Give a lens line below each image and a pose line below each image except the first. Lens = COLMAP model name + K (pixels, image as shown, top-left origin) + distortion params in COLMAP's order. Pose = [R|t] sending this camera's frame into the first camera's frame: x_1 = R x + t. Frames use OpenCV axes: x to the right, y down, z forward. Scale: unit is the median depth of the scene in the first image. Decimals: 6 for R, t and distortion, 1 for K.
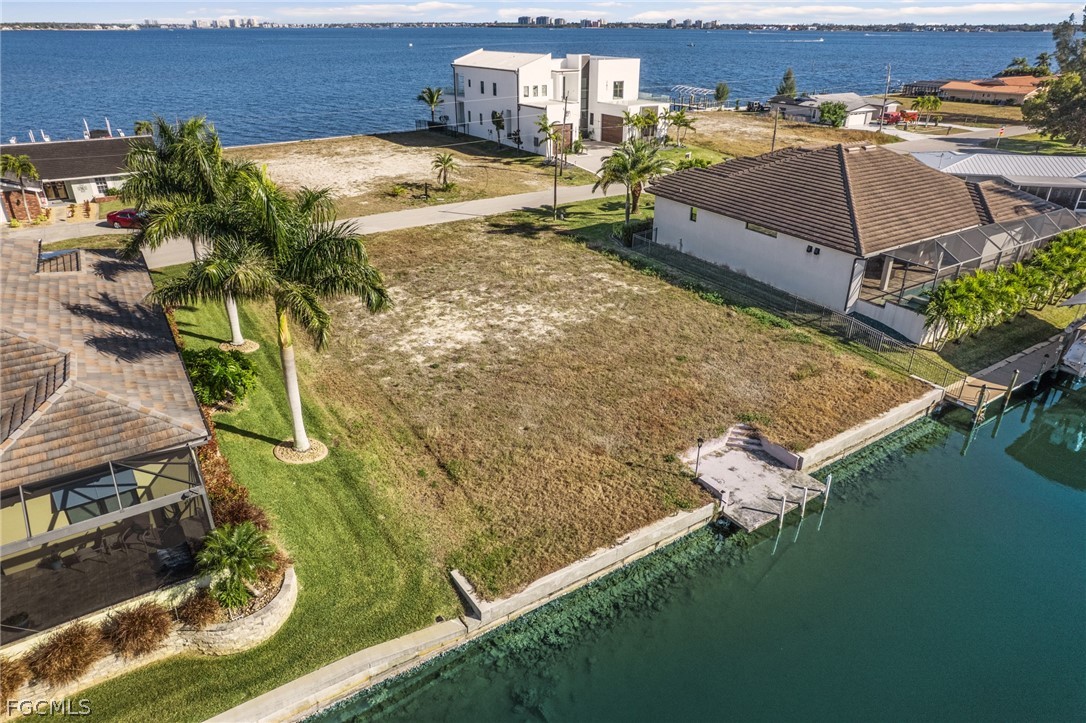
lens RADIAL K [[692.2, 0, 546.9], [0, 692.2, 356.6], [0, 0, 1]] dist [-0.071028, 0.065227]
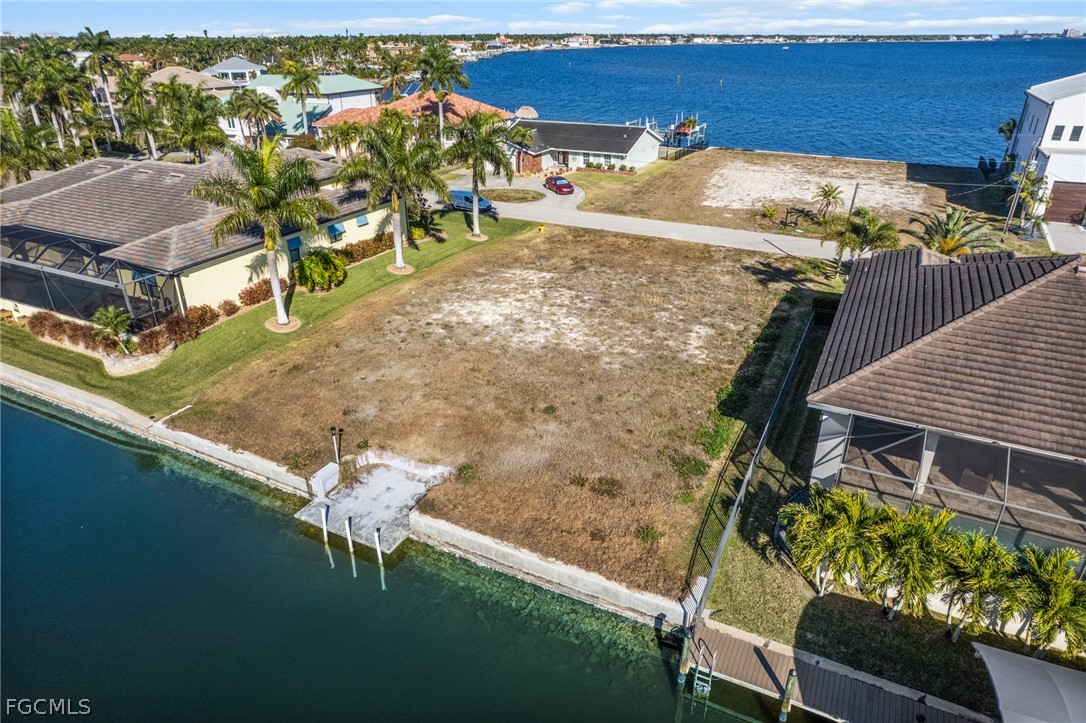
lens RADIAL K [[692.2, 0, 546.9], [0, 692.2, 356.6], [0, 0, 1]] dist [-0.071028, 0.065227]
pose [[0.503782, 0.366883, -0.782049, 0.681943], [-0.376994, 0.907939, 0.183089, -0.174944], [0.777225, 0.202591, 0.595716, 0.337750]]
